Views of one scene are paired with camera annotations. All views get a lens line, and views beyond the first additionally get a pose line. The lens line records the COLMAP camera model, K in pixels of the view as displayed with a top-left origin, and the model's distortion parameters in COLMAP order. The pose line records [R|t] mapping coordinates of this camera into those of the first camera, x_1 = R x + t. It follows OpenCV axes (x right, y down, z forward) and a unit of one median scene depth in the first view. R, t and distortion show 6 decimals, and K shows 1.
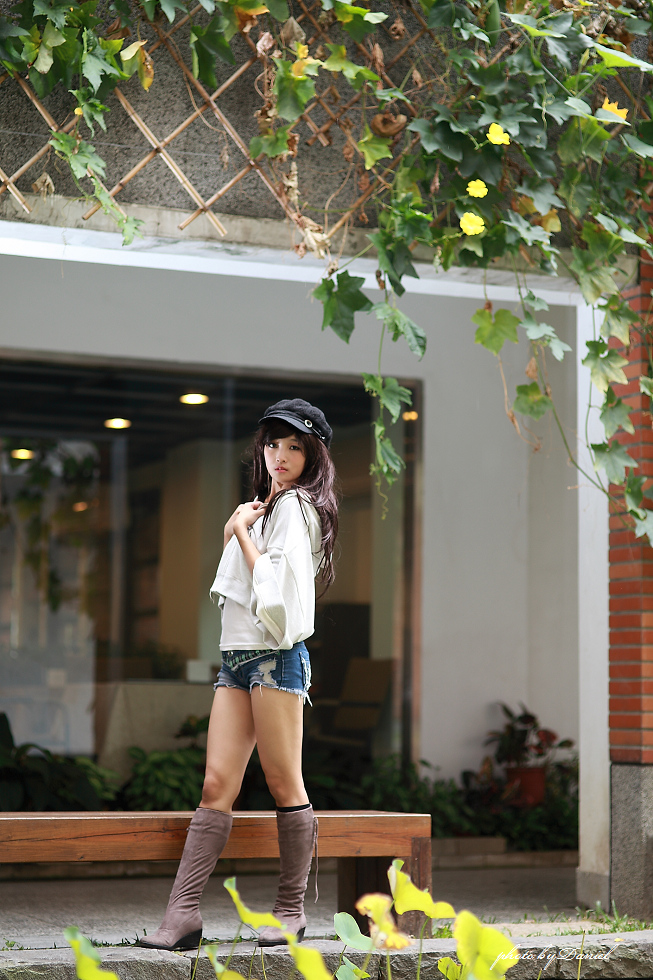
lens RADIAL K [[2404.9, 0, 326.5], [0, 2404.9, 490.0], [0, 0, 1]] dist [-0.050459, 0.064014]
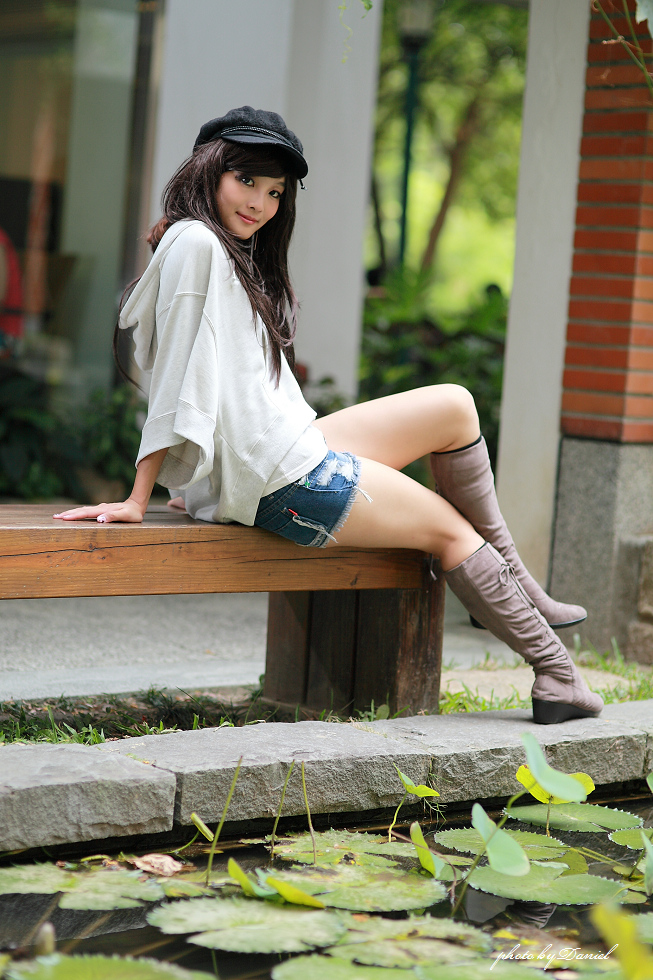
lens RADIAL K [[2380.5, 0, 326.5], [0, 2380.5, 490.0], [0, 0, 1]] dist [-0.023420, -0.463375]
pose [[0.960750, 0.035365, 0.275151, -0.147336], [-0.082386, 0.983467, 0.161262, 0.020763], [-0.264899, -0.177601, 0.947780, 0.346083]]
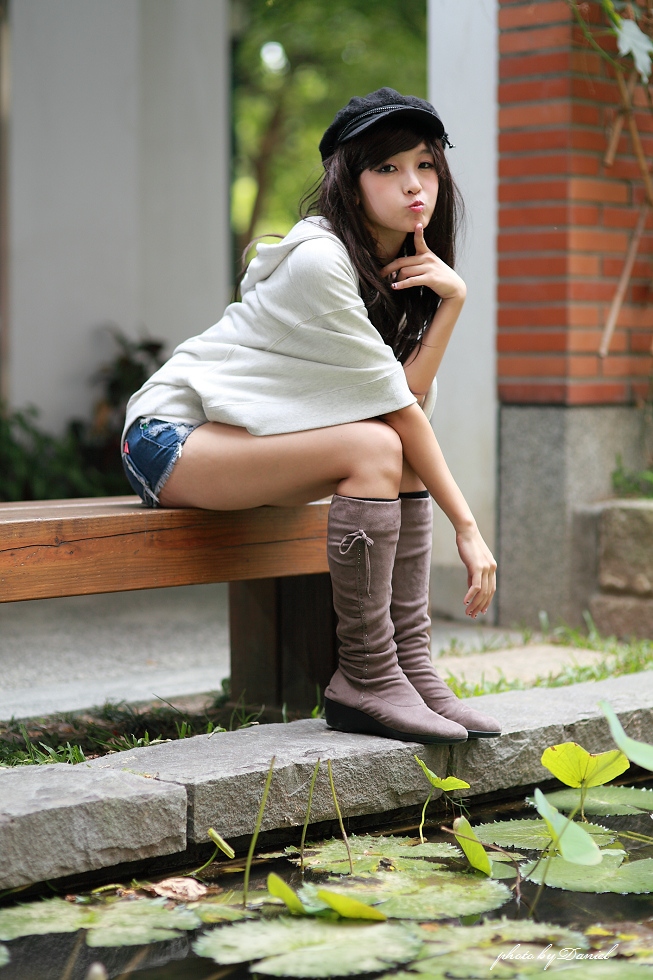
lens RADIAL K [[2380.5, 0, 326.5], [0, 2380.5, 490.0], [0, 0, 1]] dist [-0.023420, -0.463375]
pose [[0.933895, -0.031615, 0.356147, -0.167614], [-0.021397, 0.989356, 0.143932, 0.043159], [-0.356907, -0.142038, 0.923278, 0.405827]]
